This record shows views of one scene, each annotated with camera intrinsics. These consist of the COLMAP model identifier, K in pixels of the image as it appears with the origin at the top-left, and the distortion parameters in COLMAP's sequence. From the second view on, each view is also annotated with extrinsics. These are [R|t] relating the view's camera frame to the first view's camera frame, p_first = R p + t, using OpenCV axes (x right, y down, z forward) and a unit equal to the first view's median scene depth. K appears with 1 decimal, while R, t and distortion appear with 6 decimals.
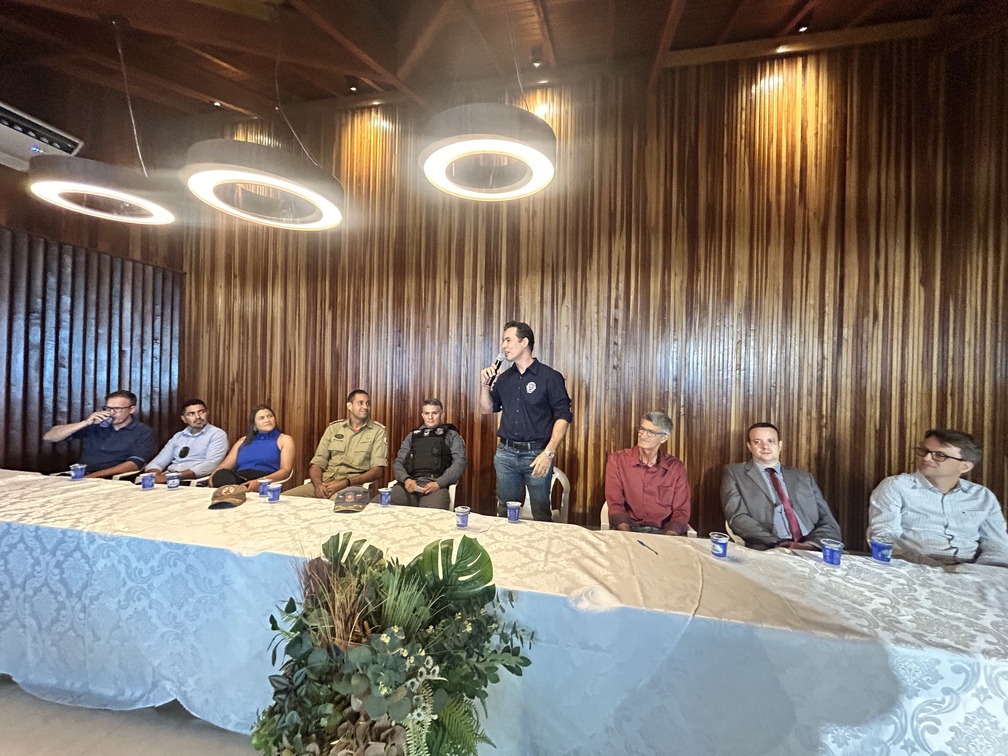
lens RADIAL K [[409.4, 0, 473.9], [0, 409.4, 376.6], [0, 0, 1]] dist [0.000598, -0.000030]
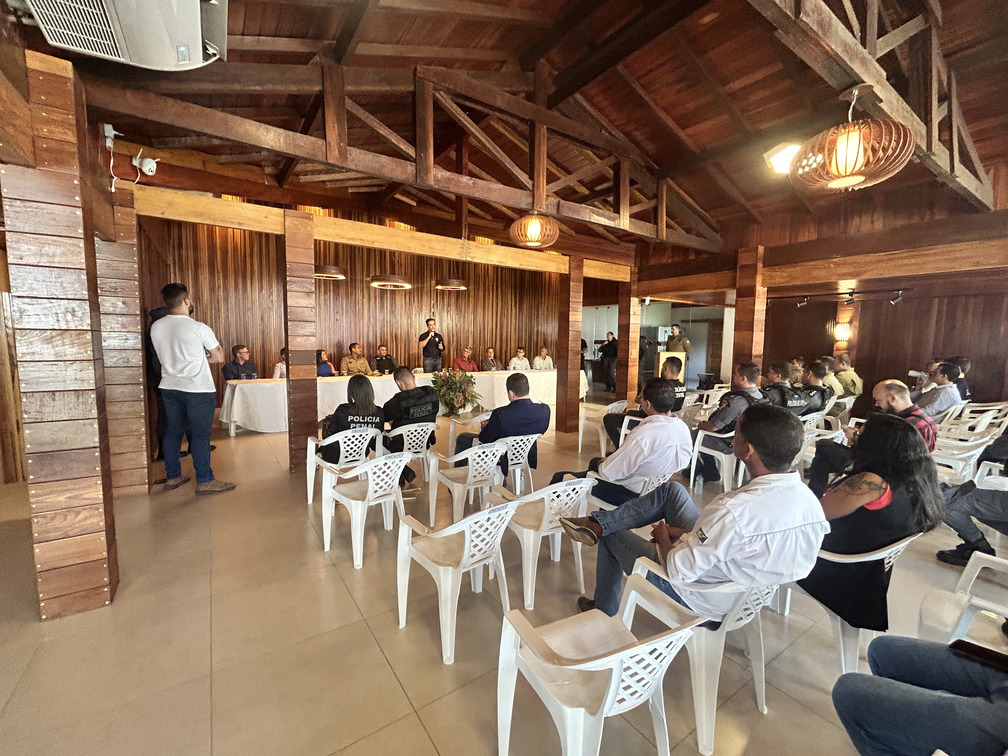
lens RADIAL K [[409.4, 0, 473.9], [0, 409.4, 376.6], [0, 0, 1]] dist [0.000598, -0.000030]
pose [[0.719341, -0.079884, 0.690048, -1.425950], [0.008113, 0.994264, 0.106644, -0.018026], [-0.694609, -0.071115, 0.715863, -1.145365]]
